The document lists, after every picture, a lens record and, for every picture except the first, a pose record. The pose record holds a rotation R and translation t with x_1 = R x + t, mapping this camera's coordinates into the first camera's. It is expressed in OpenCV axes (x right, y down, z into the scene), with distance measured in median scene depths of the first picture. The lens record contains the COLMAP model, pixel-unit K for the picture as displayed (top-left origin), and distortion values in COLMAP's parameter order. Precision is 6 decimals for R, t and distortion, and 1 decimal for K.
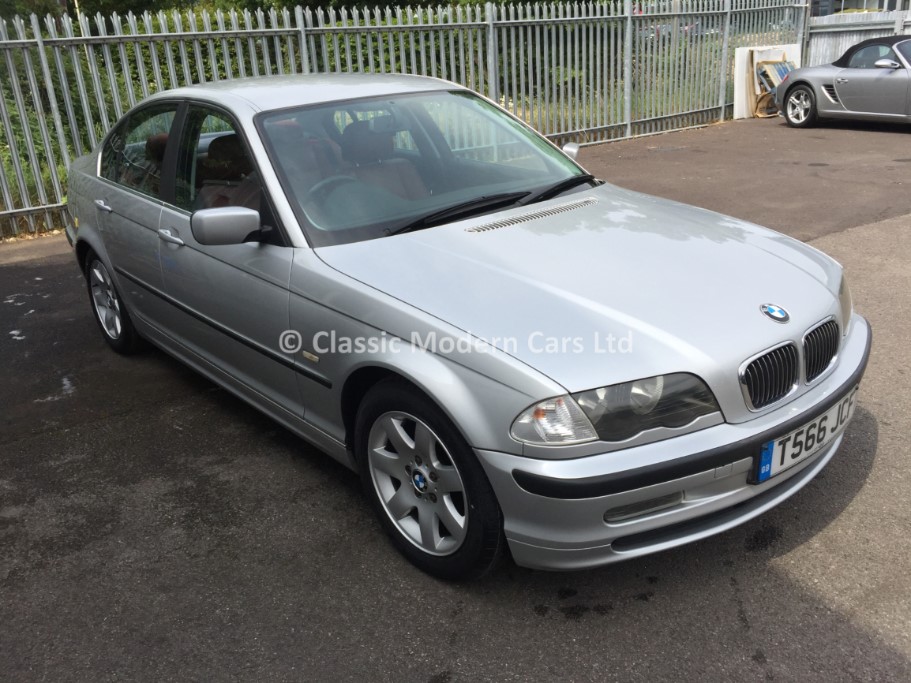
lens RADIAL K [[788.1, 0, 453.6], [0, 788.1, 342.8], [0, 0, 1]] dist [0.070957, -0.087120]
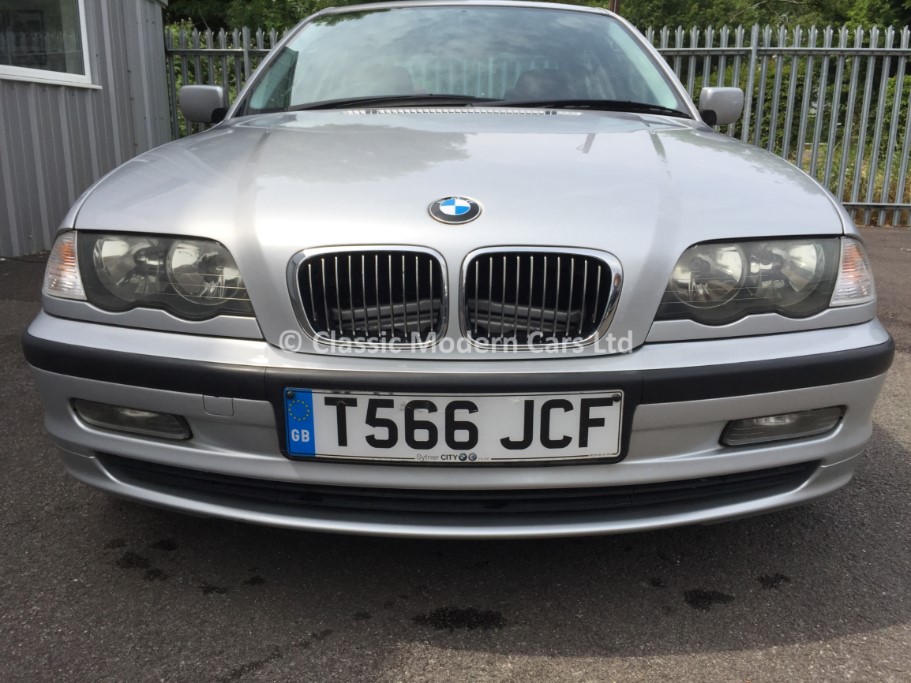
lens RADIAL K [[788.1, 0, 455.7], [0, 788.1, 339.0], [0, 0, 1]] dist [0.070957, -0.087120]
pose [[0.742006, 0.222871, -0.632263, 0.793662], [-0.282186, 0.959334, 0.006997, 0.049533], [0.608111, 0.173224, 0.774722, 0.568768]]
